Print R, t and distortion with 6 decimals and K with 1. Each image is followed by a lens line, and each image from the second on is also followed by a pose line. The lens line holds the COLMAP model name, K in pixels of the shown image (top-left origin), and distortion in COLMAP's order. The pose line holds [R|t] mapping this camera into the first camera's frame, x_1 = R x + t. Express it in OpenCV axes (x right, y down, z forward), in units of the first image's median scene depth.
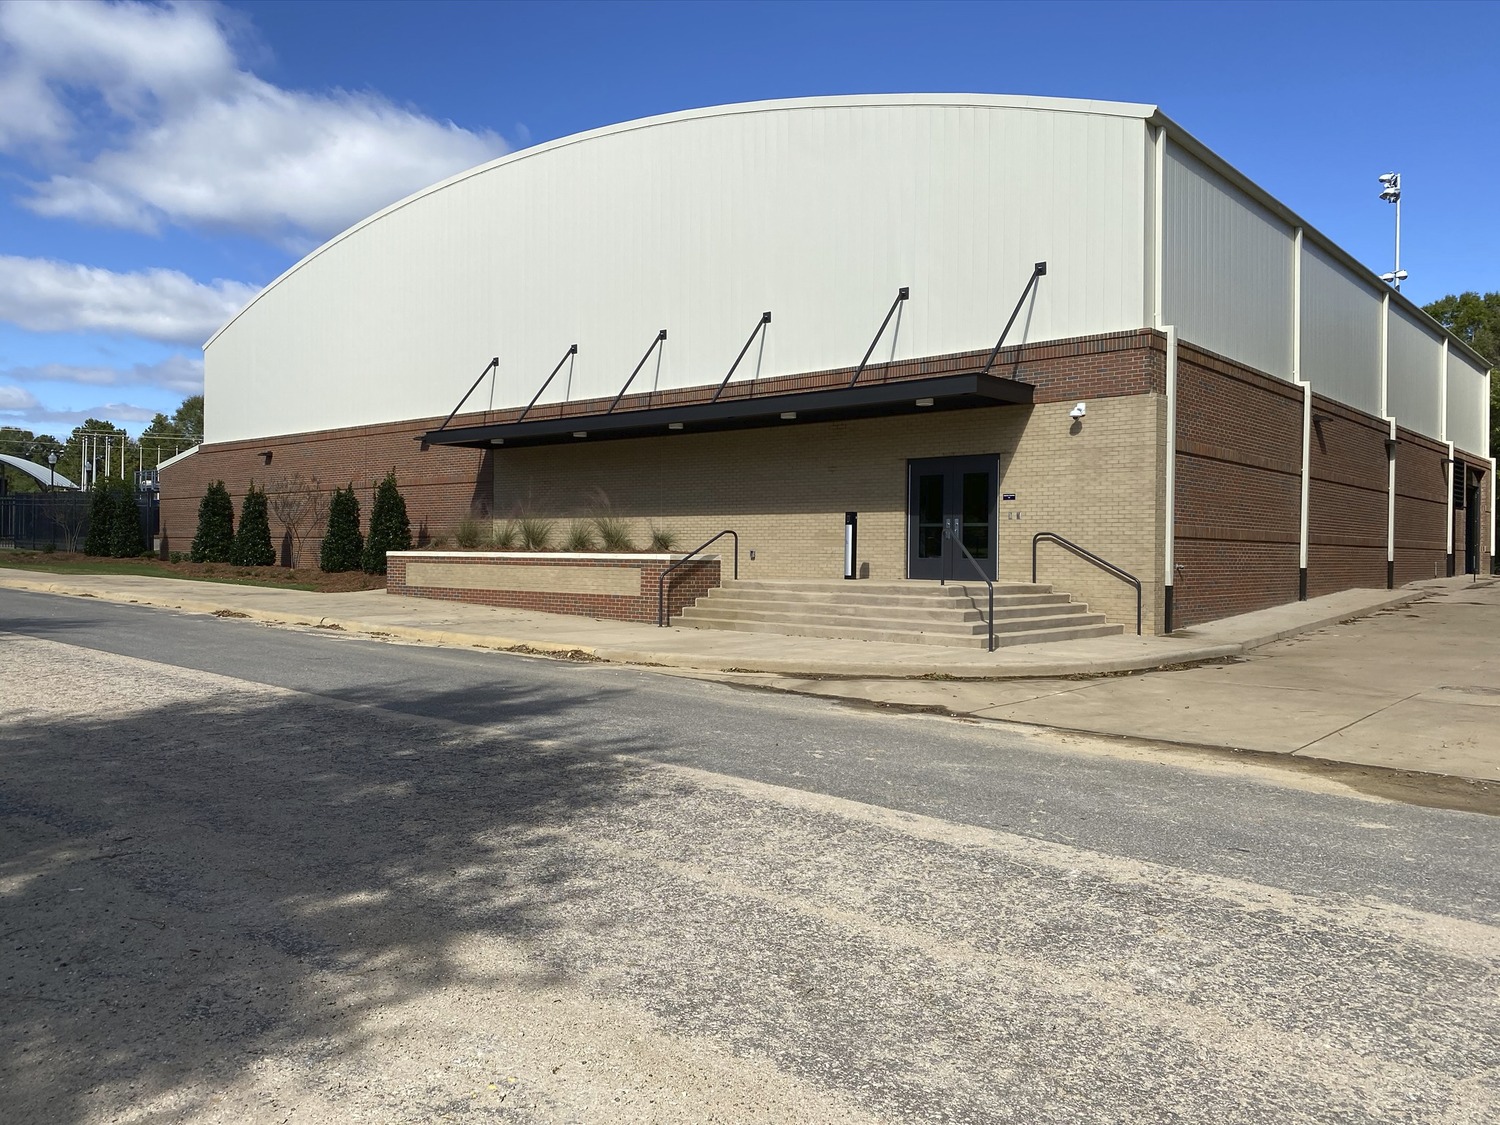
lens RADIAL K [[1124.9, 0, 750.0], [0, 1124.9, 562.5], [0, 0, 1]] dist [0.070620, -0.000262]
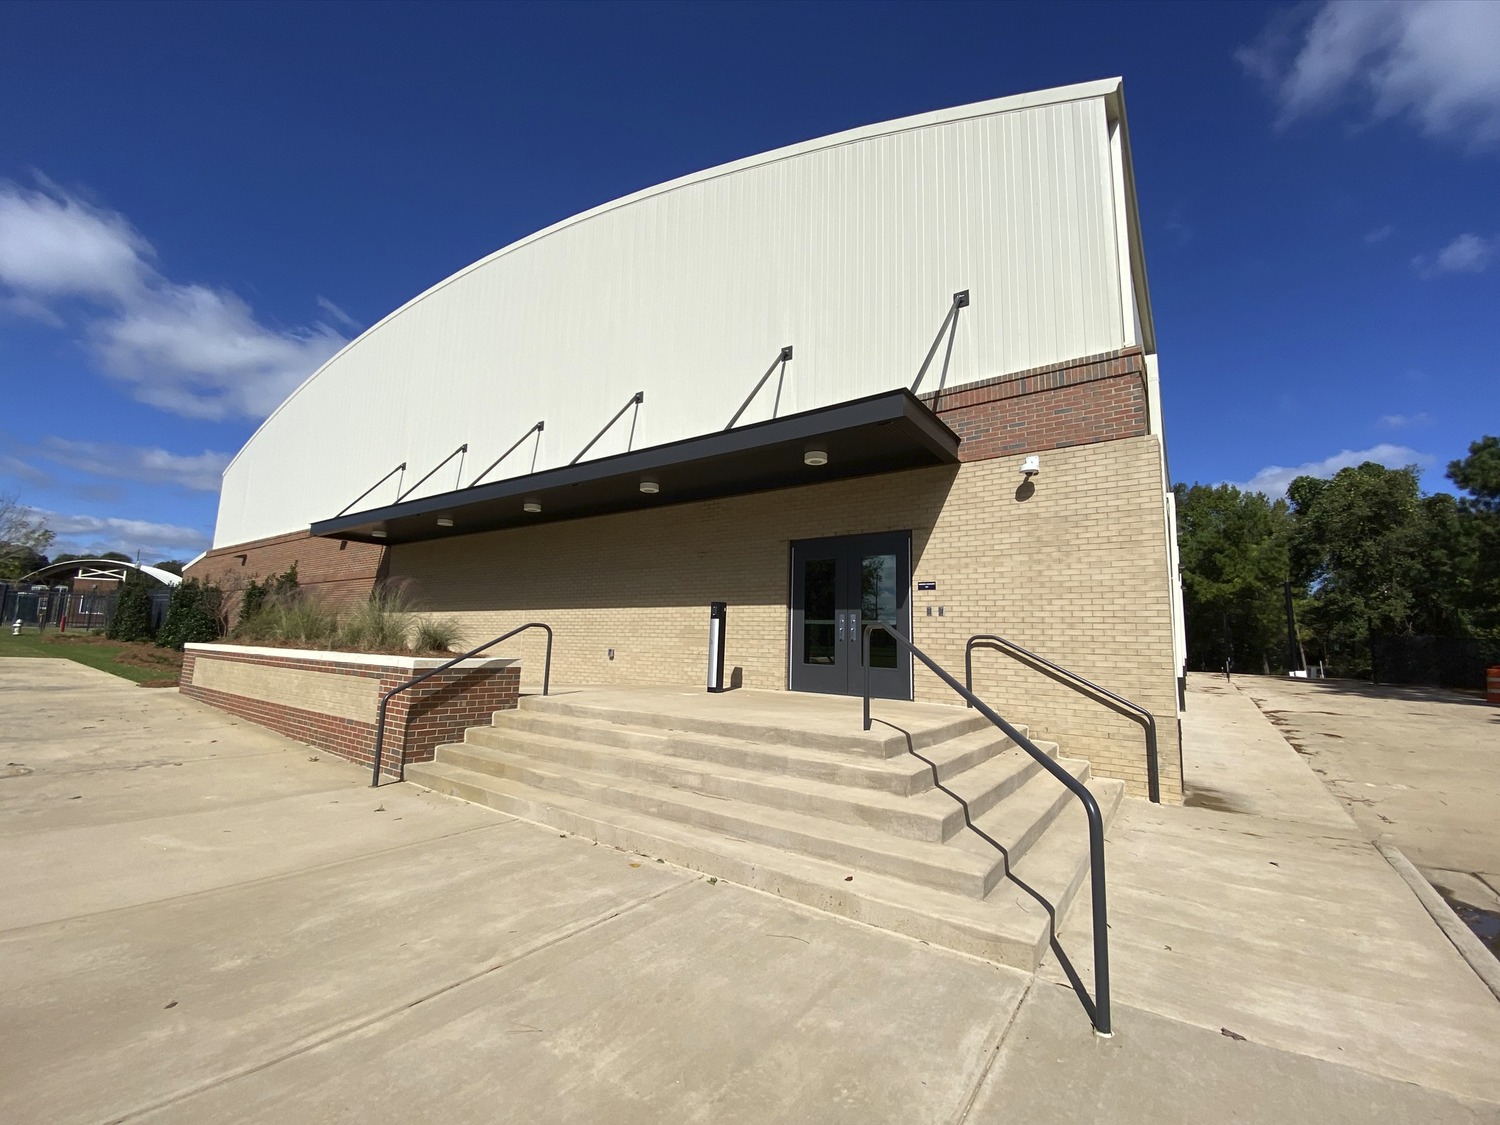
lens RADIAL K [[594.3, 0, 750.0], [0, 594.3, 562.5], [0, 0, 1]] dist [0.029114, -0.000011]
pose [[0.994730, 0.031713, 0.097506, 0.073445], [-0.017579, 0.989634, -0.142534, -0.015123], [-0.101015, 0.140069, 0.984975, 0.616912]]
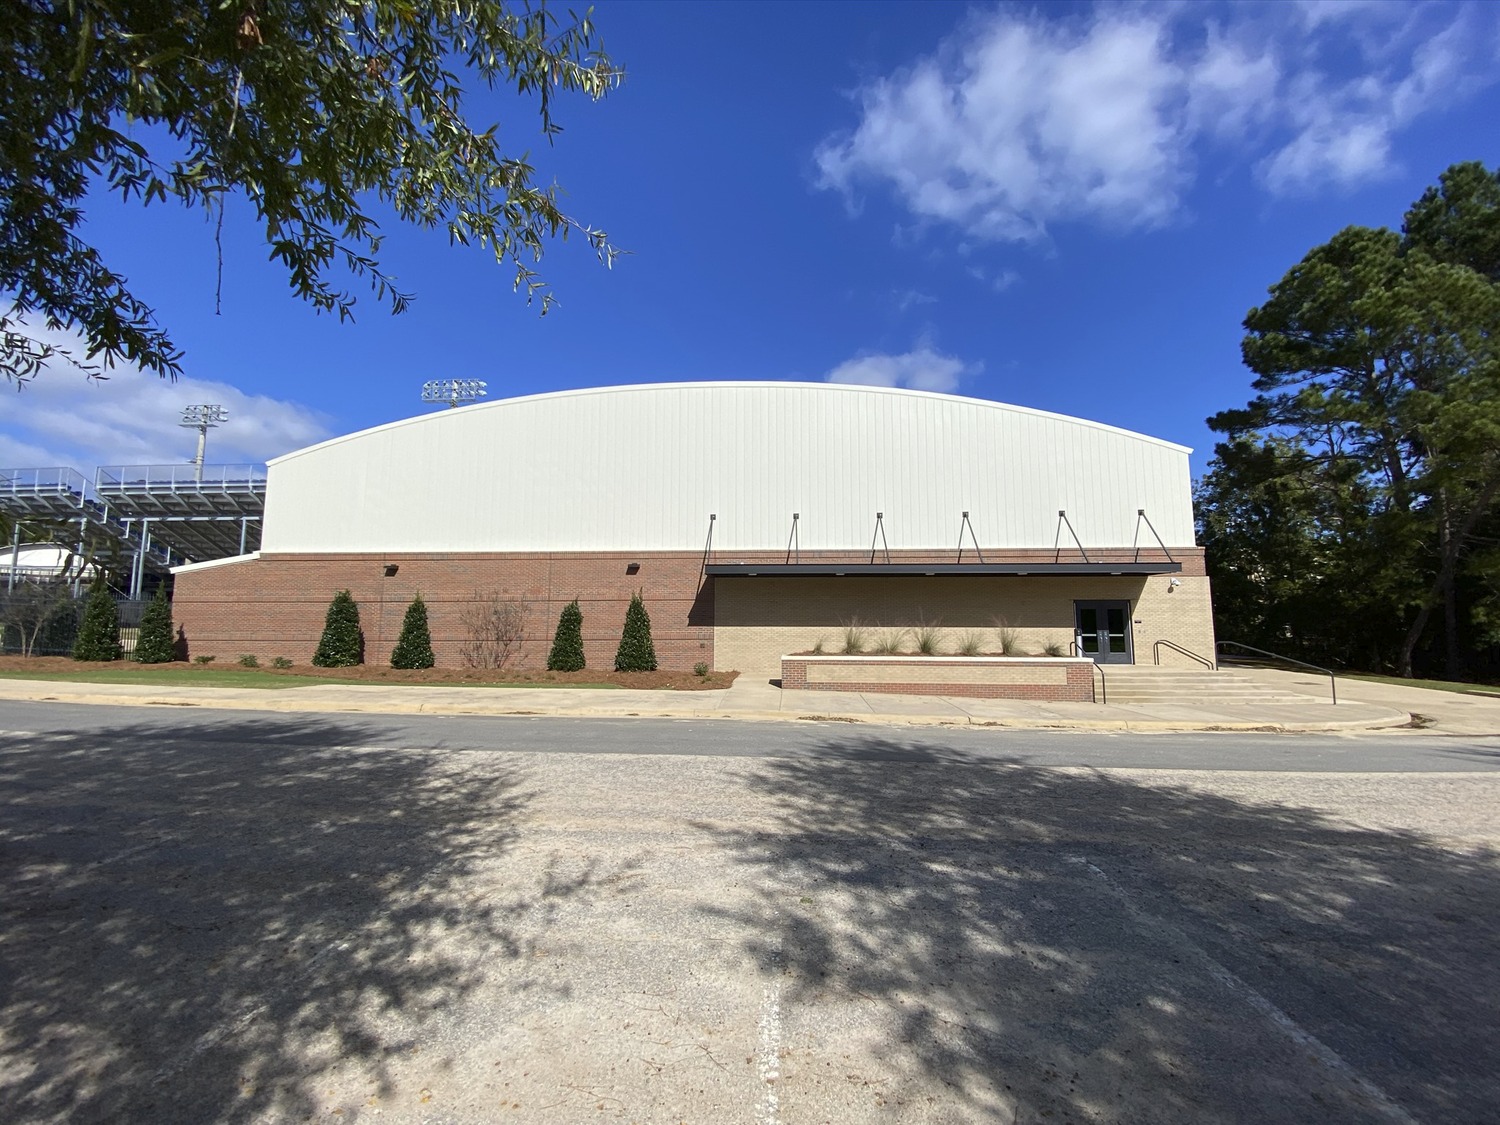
lens RADIAL K [[618.7, 0, 750.0], [0, 618.7, 562.5], [0, 0, 1]] dist [0.009789, -0.000034]
pose [[0.812121, 0.050305, 0.581317, -0.969117], [0.012270, 0.994584, -0.103209, -0.057246], [-0.583360, 0.090951, 0.807105, 0.499748]]
